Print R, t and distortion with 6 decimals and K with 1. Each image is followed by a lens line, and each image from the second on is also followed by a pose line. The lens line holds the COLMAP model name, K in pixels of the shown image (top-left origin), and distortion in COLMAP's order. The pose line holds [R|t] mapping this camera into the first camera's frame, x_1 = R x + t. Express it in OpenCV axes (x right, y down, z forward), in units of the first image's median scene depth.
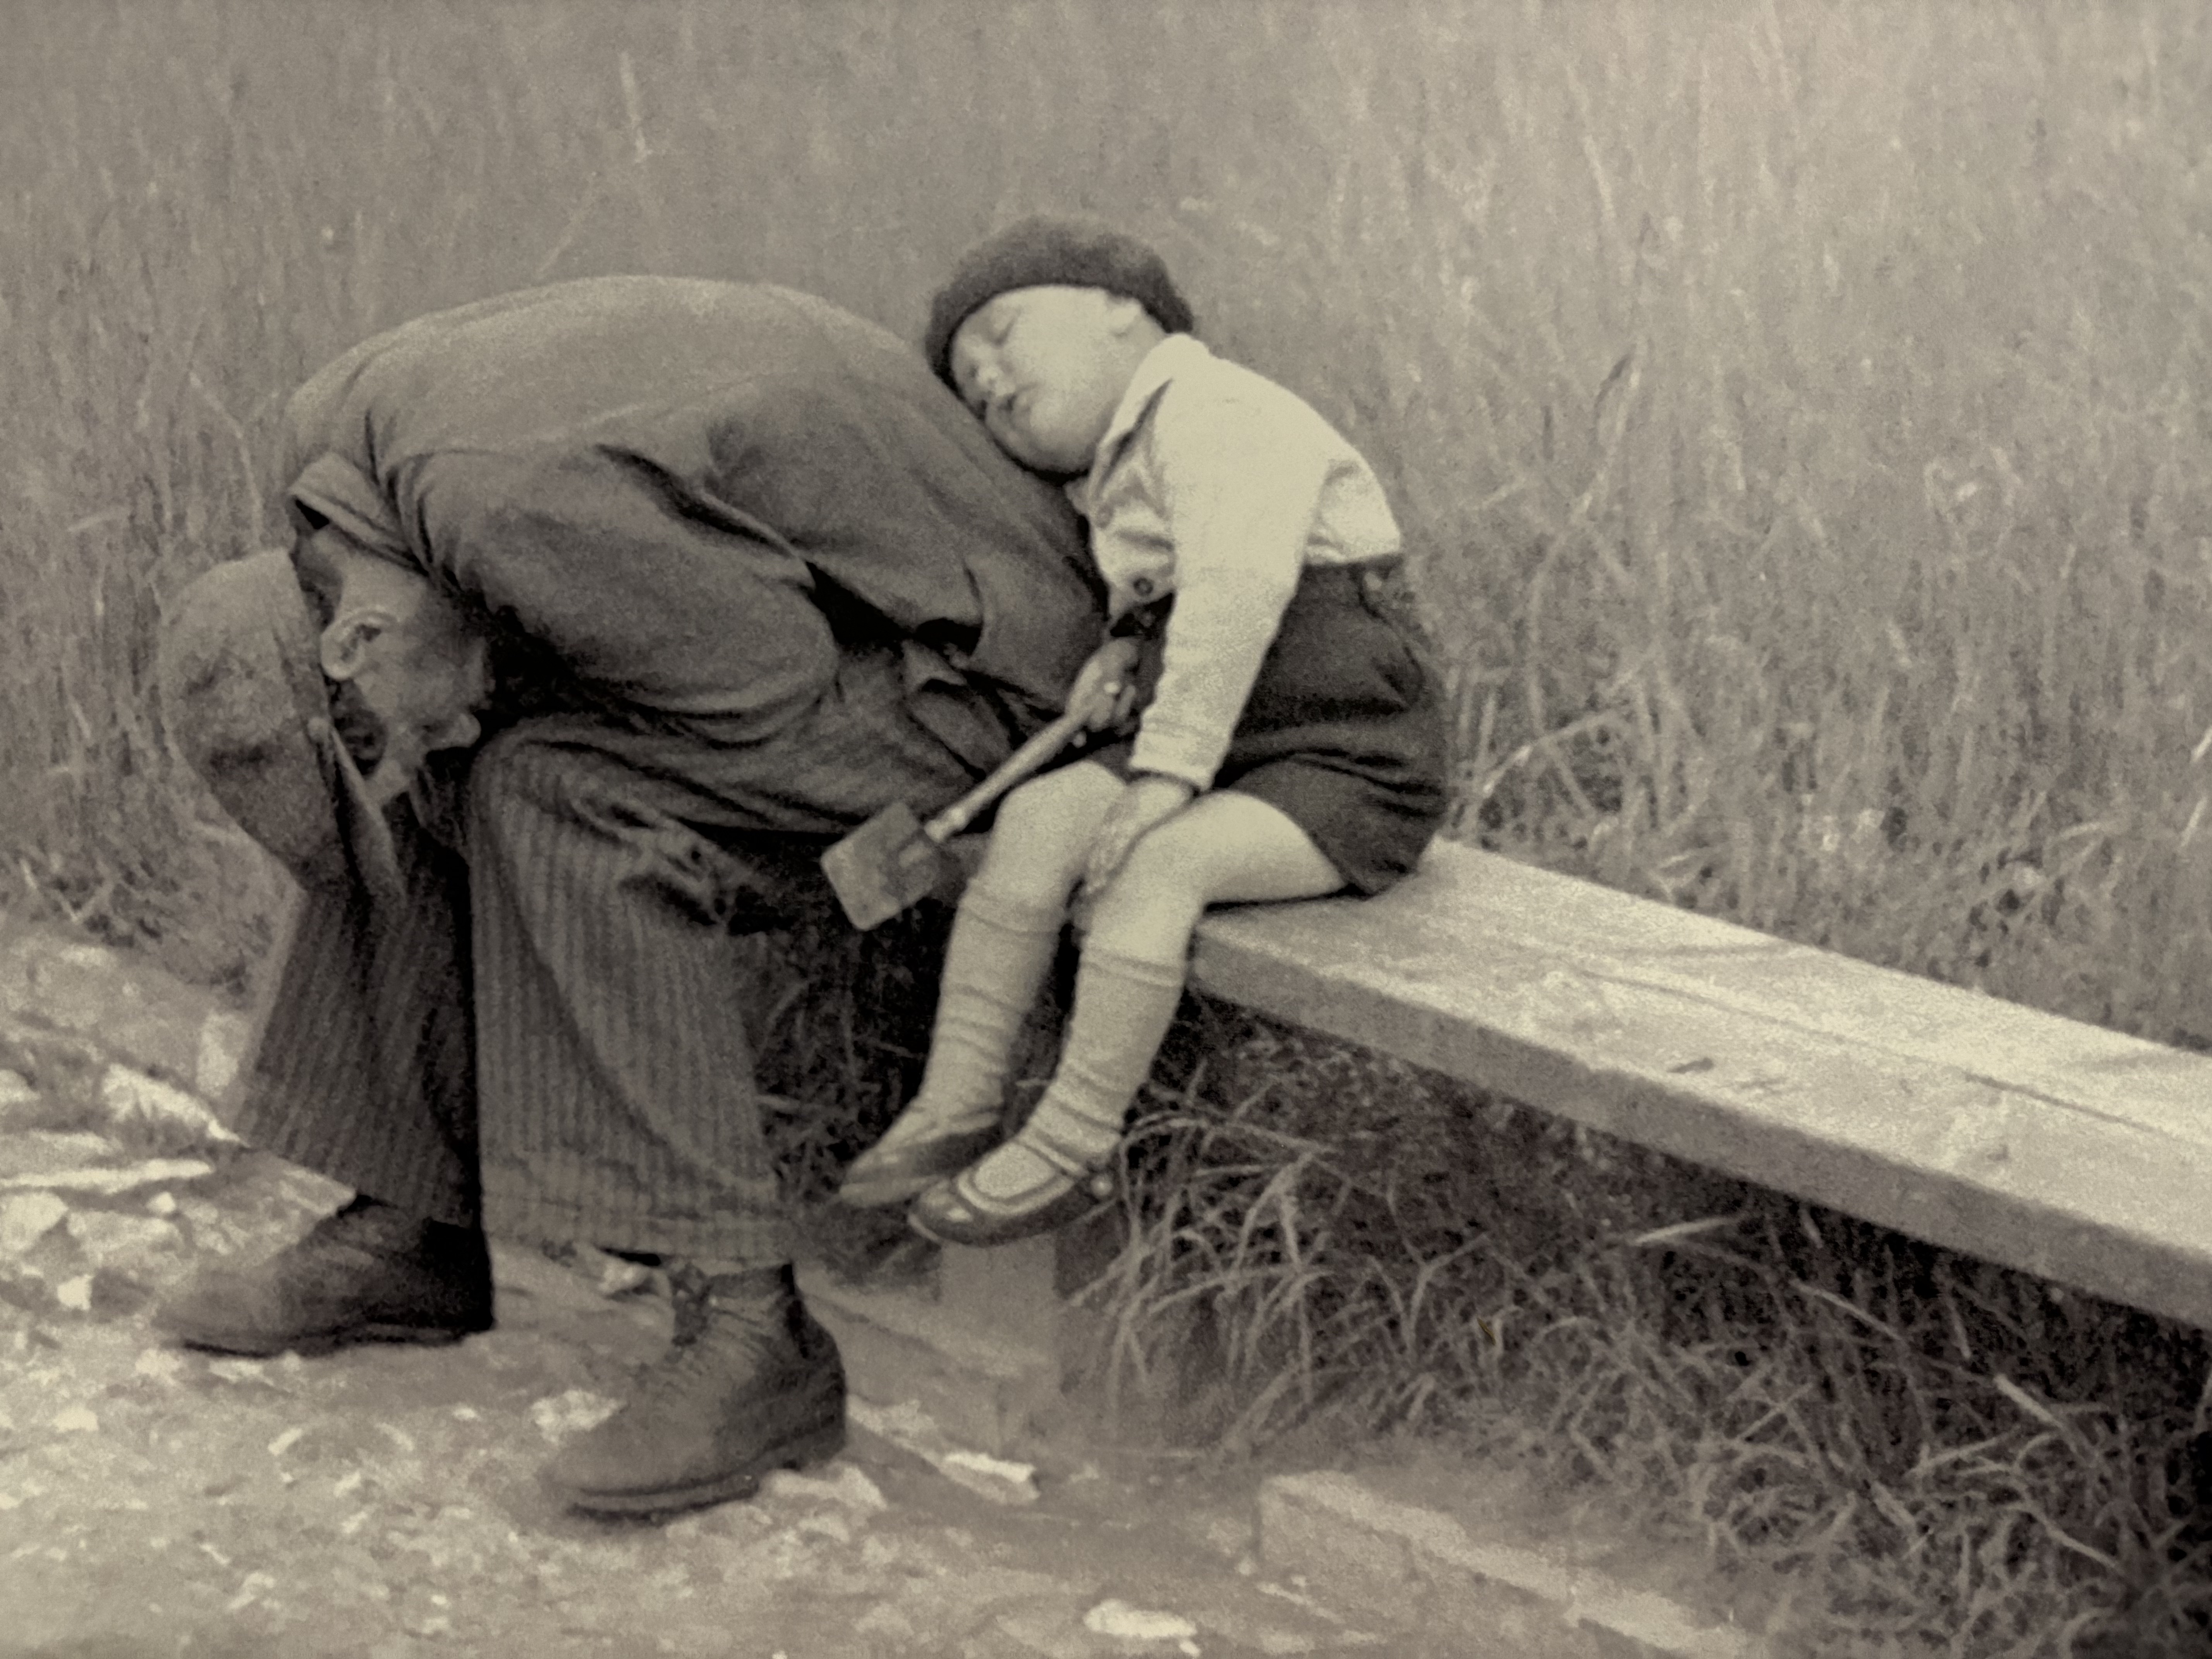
lens RADIAL K [[1673.0, 0, 1115.9], [0, 1673.0, 823.2], [0, 0, 1]] dist [0.040171, -0.052053]
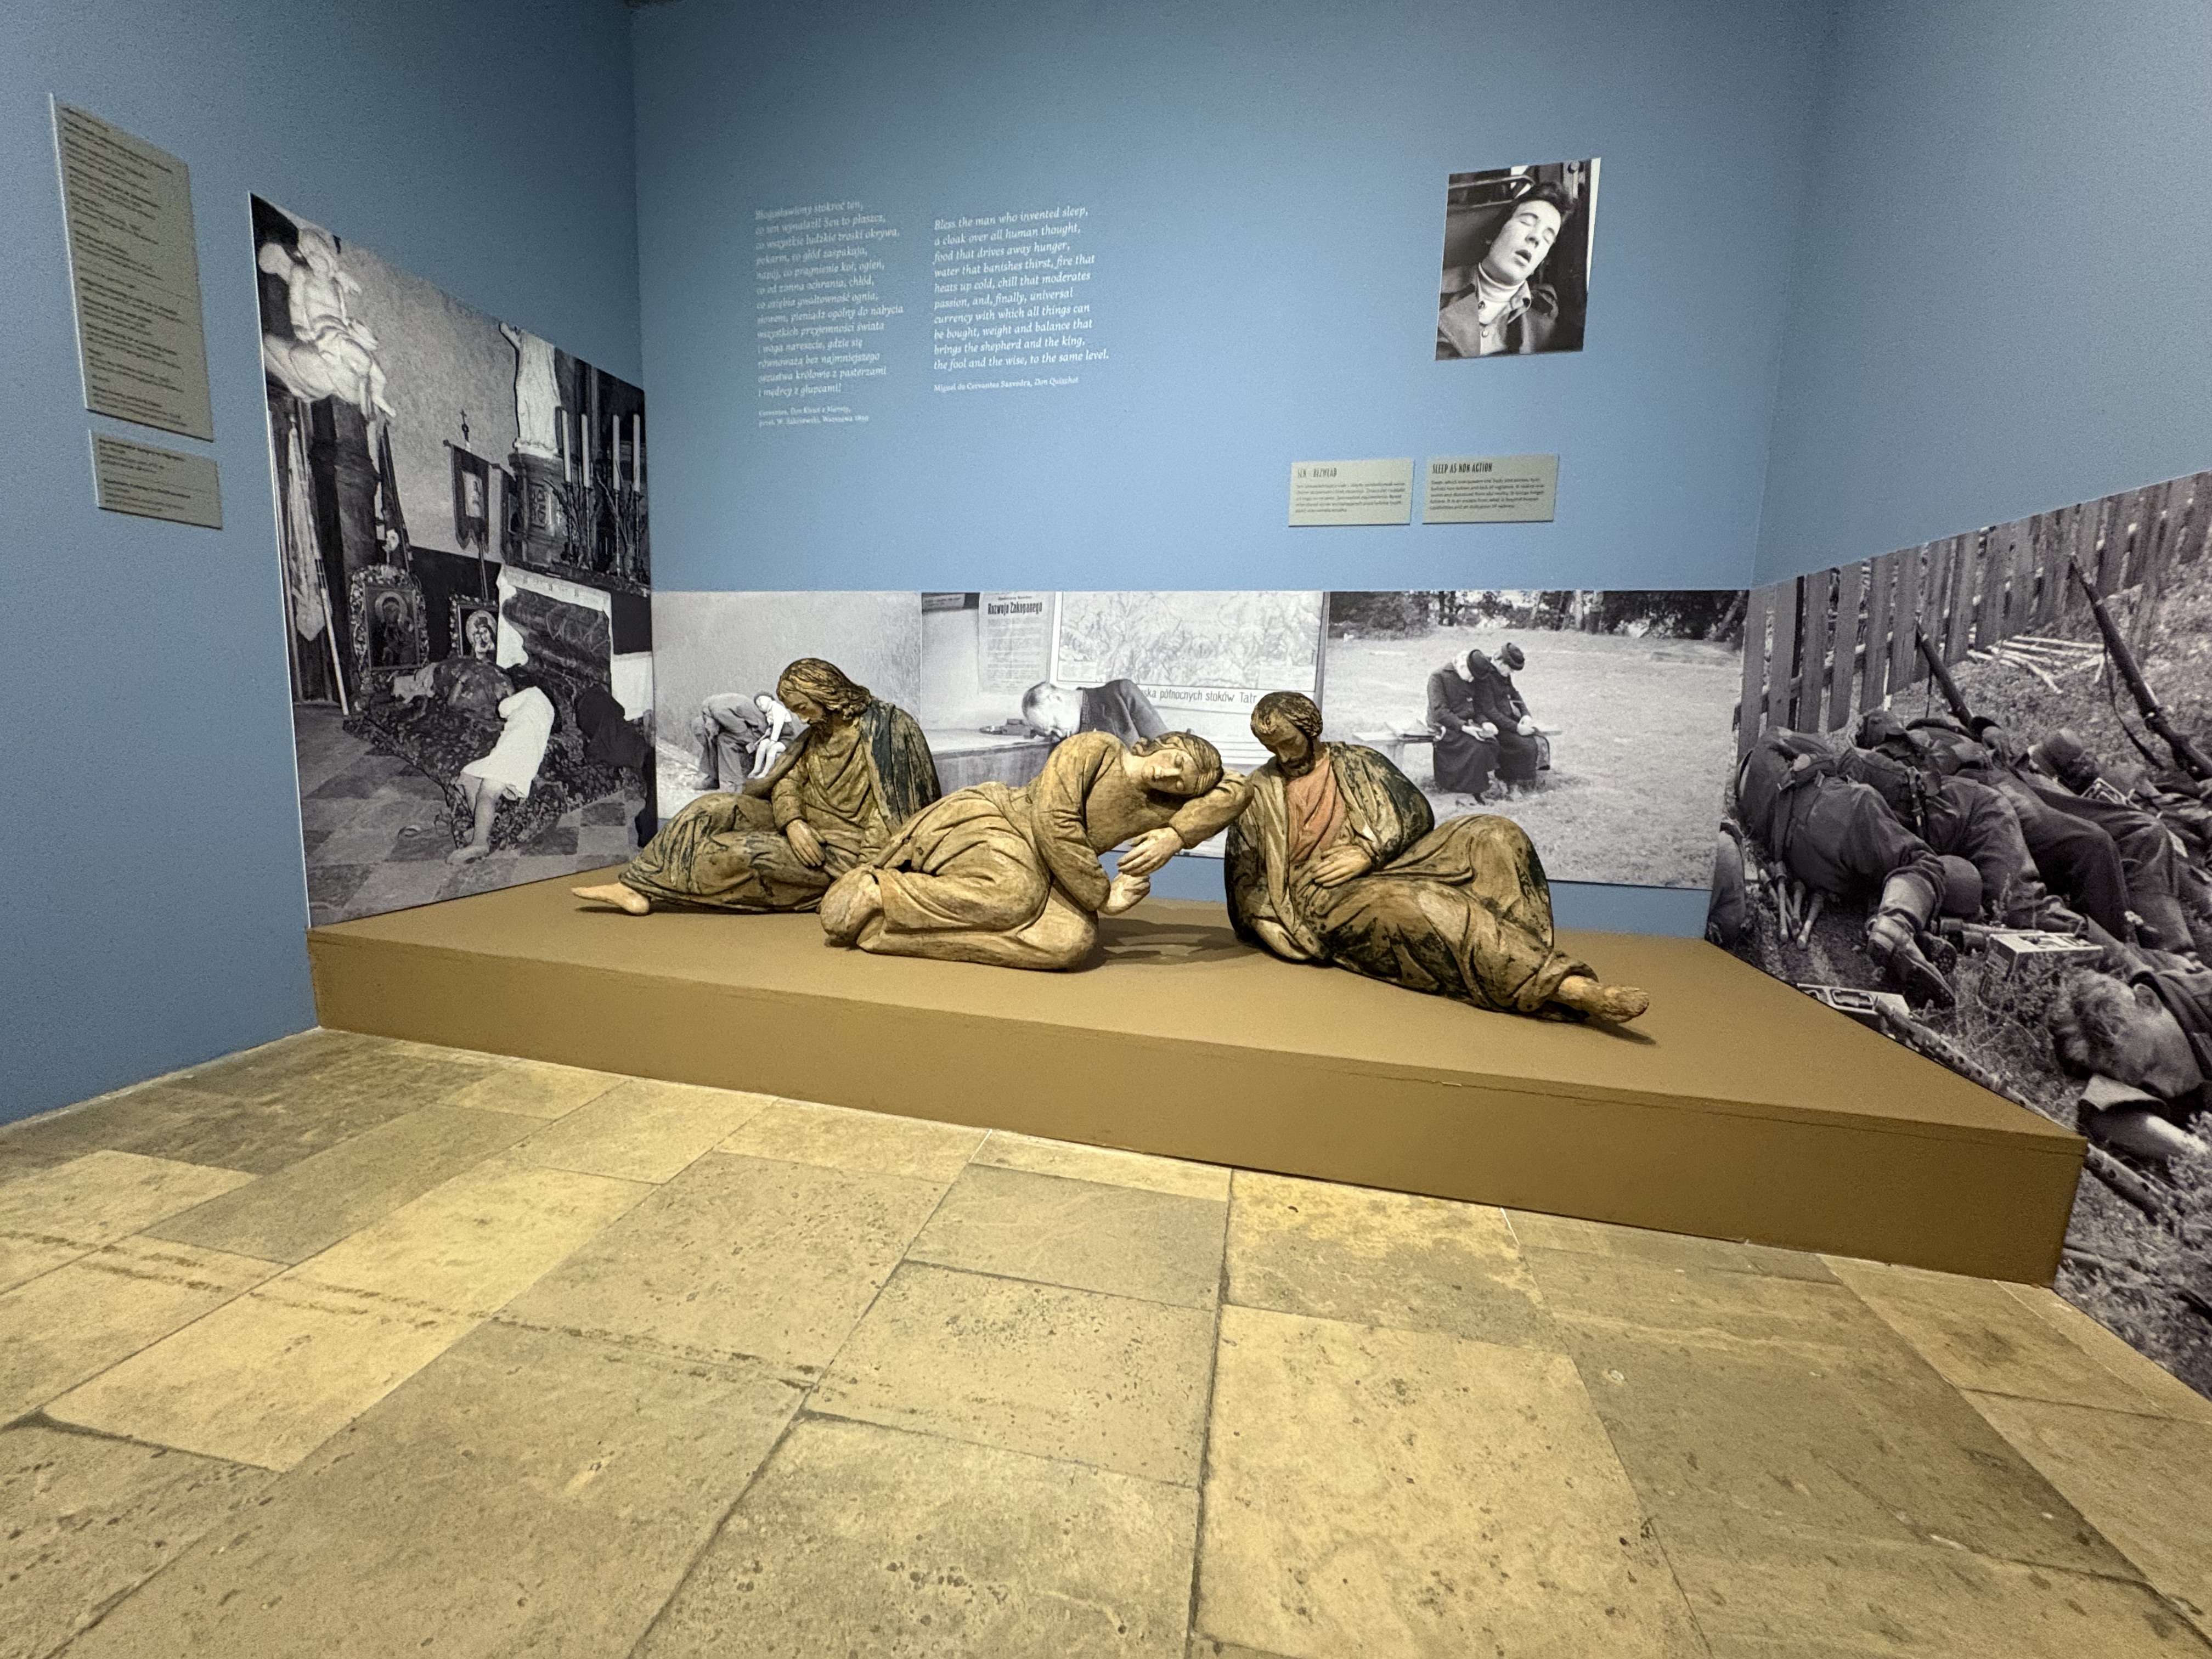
lens RADIAL K [[881.9, 0, 1093.6], [0, 881.9, 829.8], [0, 0, 1]] dist [-0.001099, -0.002080]
pose [[0.985908, 0.058210, -0.156836, 3.035044], [-0.044687, 0.995081, 0.088415, -0.048628], [0.161211, -0.080160, 0.983659, -4.401454]]
